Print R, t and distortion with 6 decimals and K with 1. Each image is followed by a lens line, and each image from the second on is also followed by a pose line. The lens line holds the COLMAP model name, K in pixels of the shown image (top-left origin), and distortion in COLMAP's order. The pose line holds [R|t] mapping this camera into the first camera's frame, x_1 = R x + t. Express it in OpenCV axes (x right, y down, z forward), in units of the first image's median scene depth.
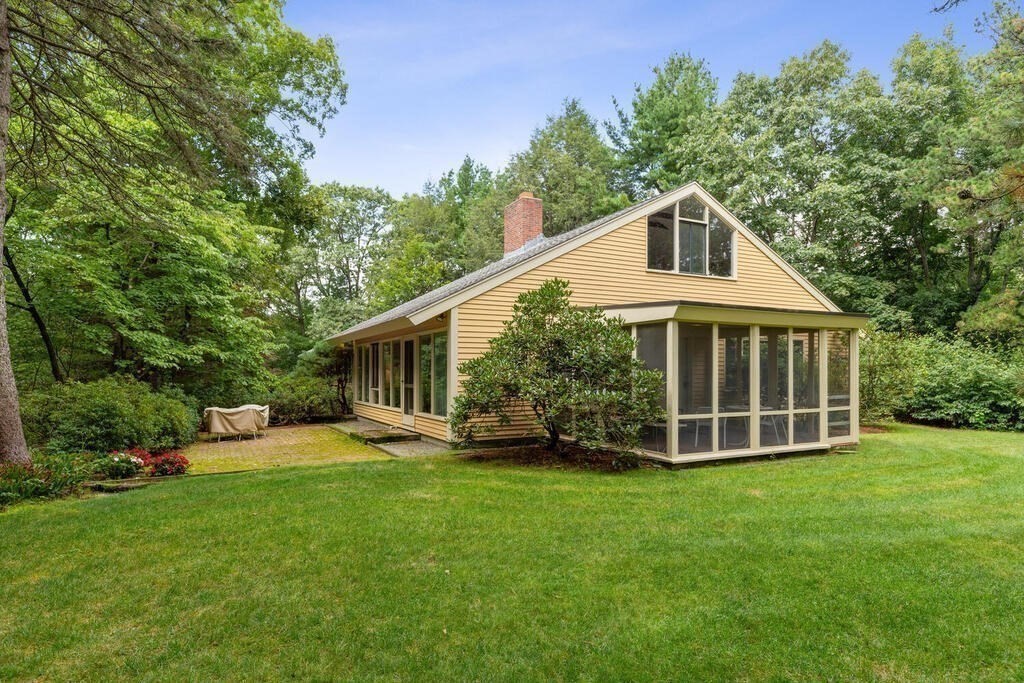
lens RADIAL K [[558.3, 0, 512.0], [0, 558.3, 375.3], [0, 0, 1]] dist [0.001165, -0.000148]
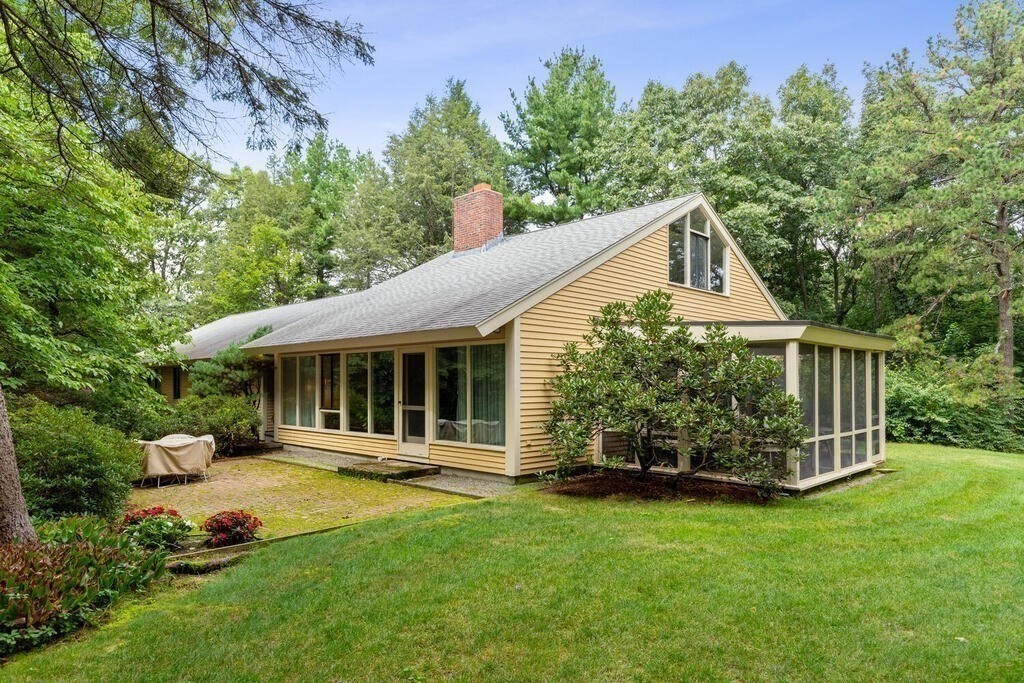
lens RADIAL K [[618.8, 0, 508.3], [0, 618.8, 379.5], [0, 0, 1]] dist [0.014407, -0.004920]
pose [[0.953638, 0.005308, 0.300908, -0.254760], [-0.001580, 0.999919, -0.012631, -0.008968], [-0.300951, 0.011570, 0.953569, 0.067564]]
